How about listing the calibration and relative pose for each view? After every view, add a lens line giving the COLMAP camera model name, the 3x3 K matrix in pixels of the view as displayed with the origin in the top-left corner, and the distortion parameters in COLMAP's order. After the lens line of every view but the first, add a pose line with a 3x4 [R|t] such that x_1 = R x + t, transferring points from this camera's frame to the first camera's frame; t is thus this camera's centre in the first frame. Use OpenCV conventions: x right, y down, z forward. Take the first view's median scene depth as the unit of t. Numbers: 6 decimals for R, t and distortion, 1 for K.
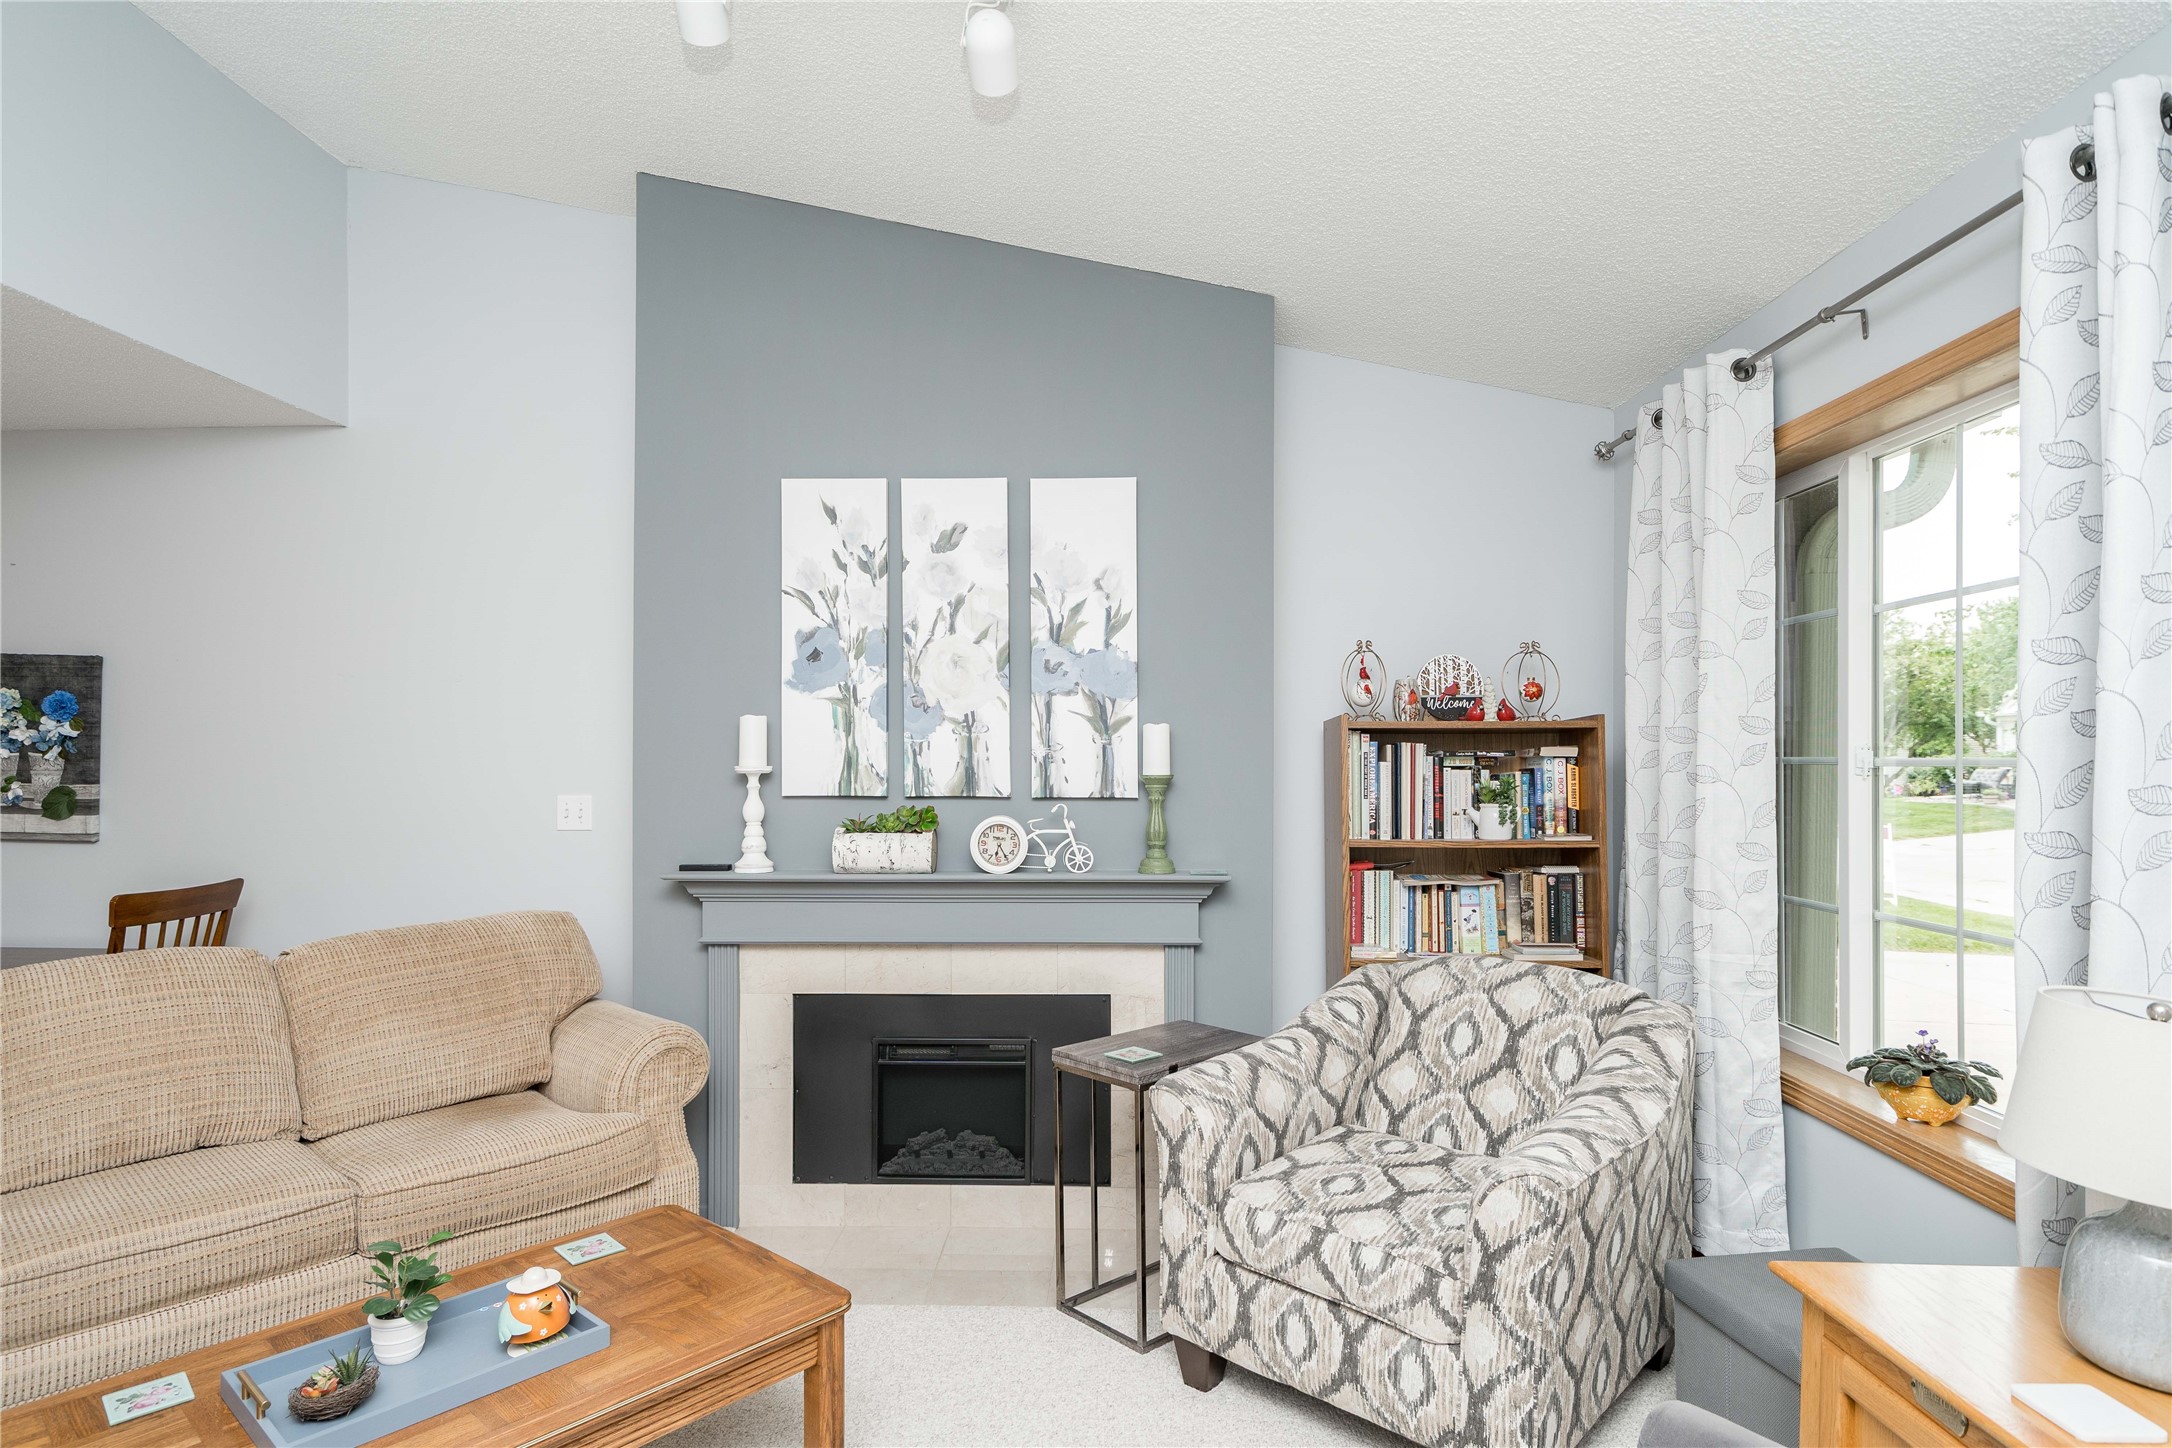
lens RADIAL K [[1178.6, 0, 1084.8], [0, 1178.6, 750.6], [0, 0, 1]] dist [0.003845, -0.000916]
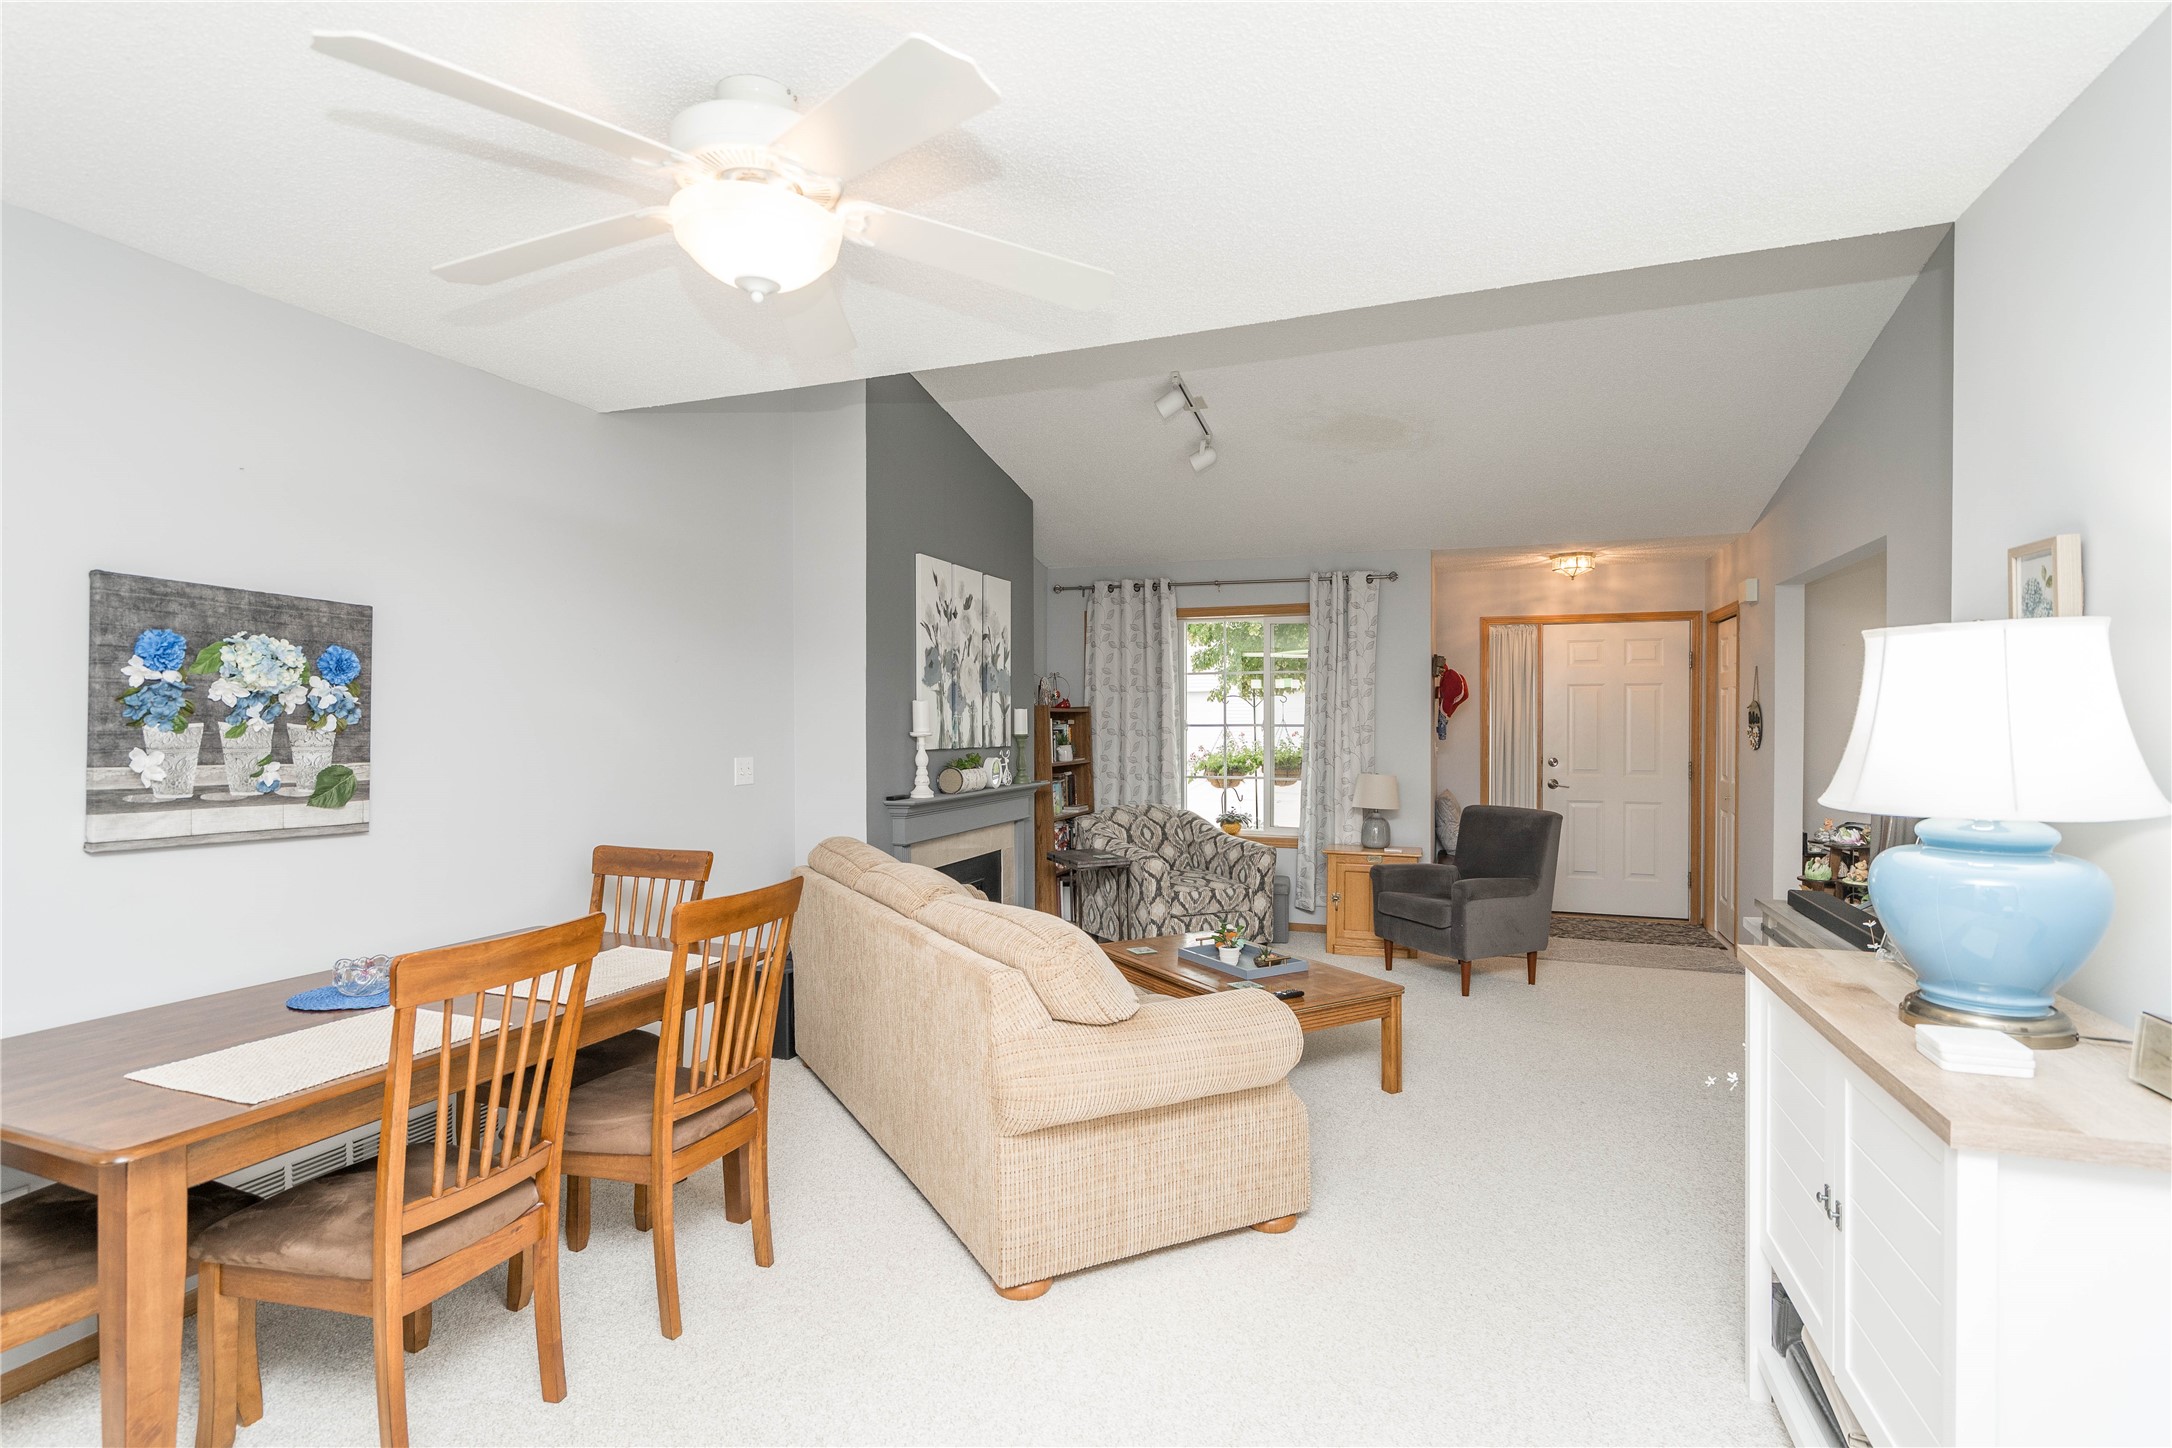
lens RADIAL K [[1036.0, 0, 1105.2], [0, 1036.0, 731.2], [0, 0, 1]] dist [-0.012831, 0.000971]
pose [[0.299625, -0.008638, 0.954018, -1.542331], [-0.006645, 0.999916, 0.011141, -0.004867], [-0.954034, -0.009678, 0.299542, 0.335718]]
